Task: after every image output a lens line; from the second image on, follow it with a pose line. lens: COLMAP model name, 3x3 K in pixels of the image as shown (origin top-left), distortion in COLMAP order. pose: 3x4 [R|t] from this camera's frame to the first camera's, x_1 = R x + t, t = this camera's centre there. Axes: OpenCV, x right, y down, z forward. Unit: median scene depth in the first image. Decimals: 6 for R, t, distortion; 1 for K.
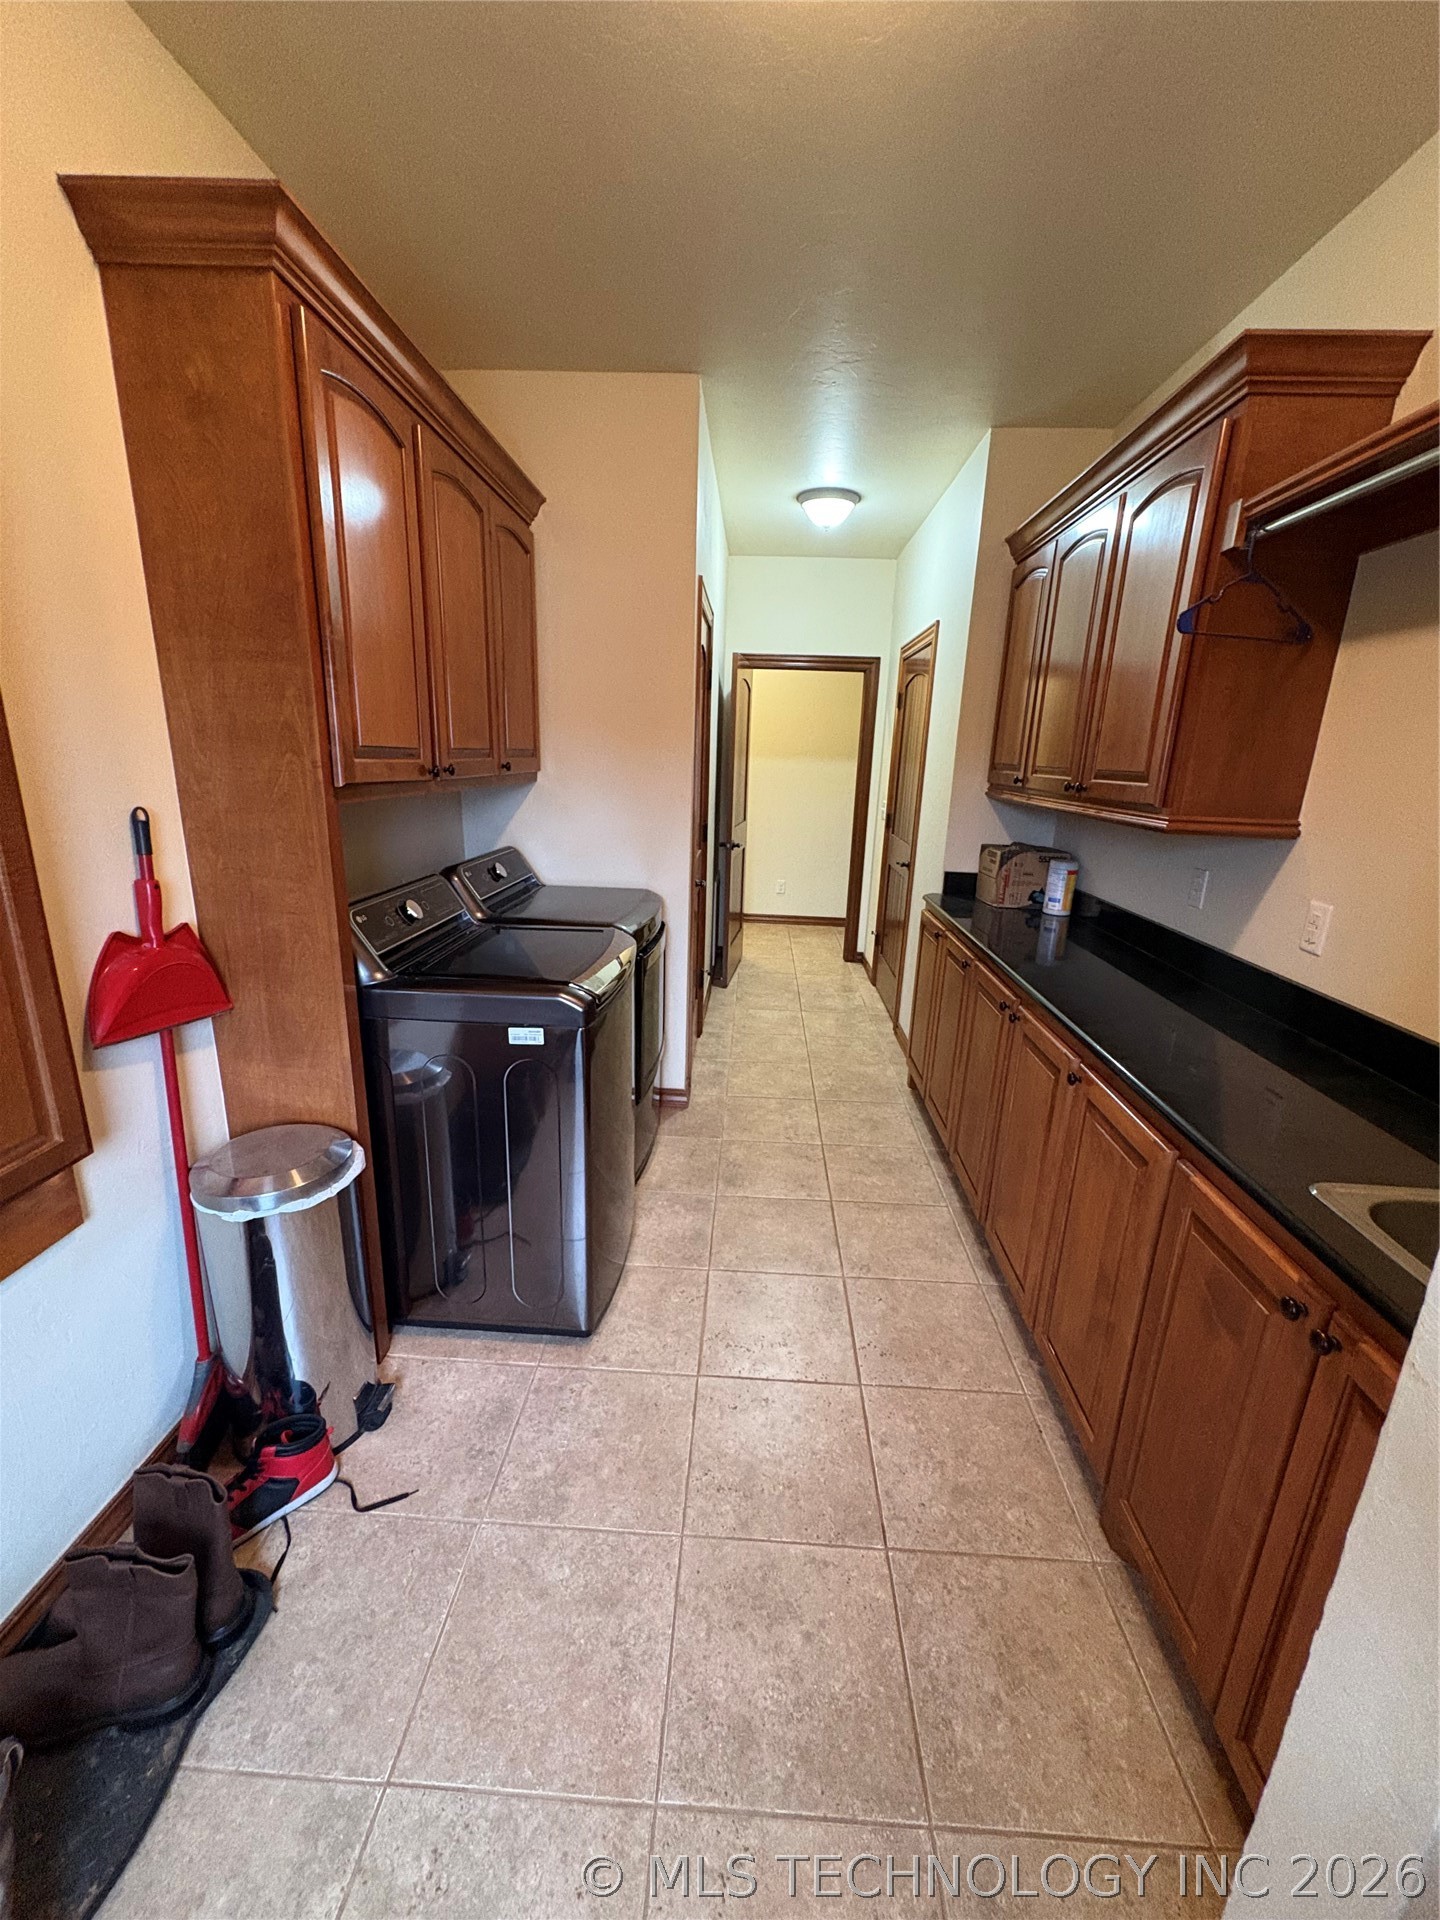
lens RADIAL K [[774.7, 0, 727.7], [0, 774.7, 962.9], [0, 0, 1]] dist [0.002042, 0.000413]
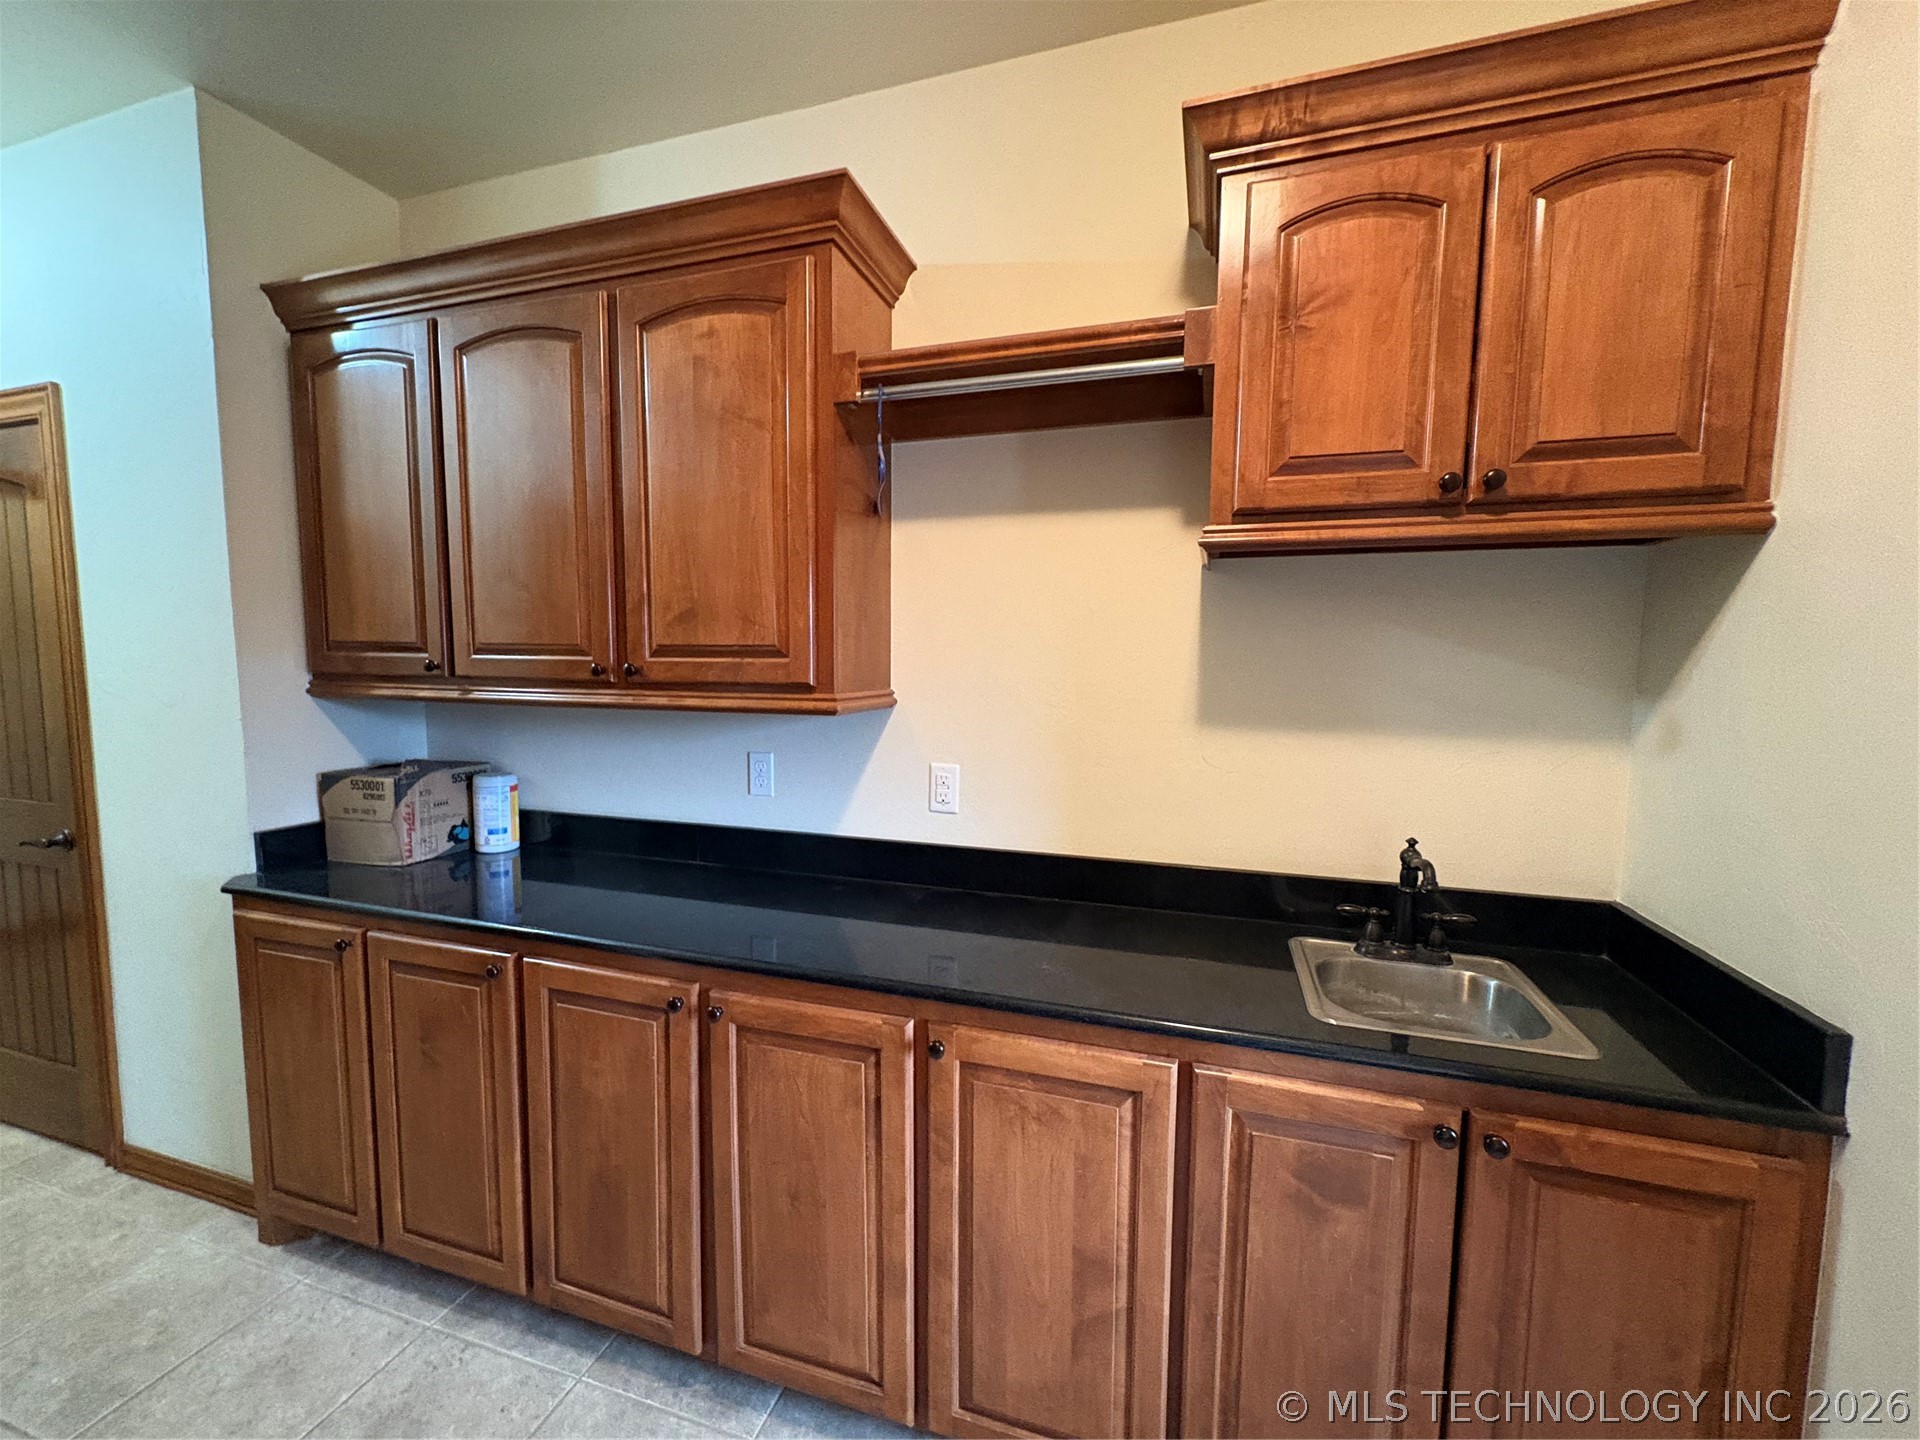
lens RADIAL K [[774.7, 0, 958.0], [0, 774.7, 720.5], [0, 0, 1]] dist [0.002042, 0.000413]
pose [[0.261080, -0.115754, 0.958352, -0.125040], [0.256885, 0.965317, 0.046613, -0.102757], [-0.930509, 0.234017, 0.281760, 0.395147]]
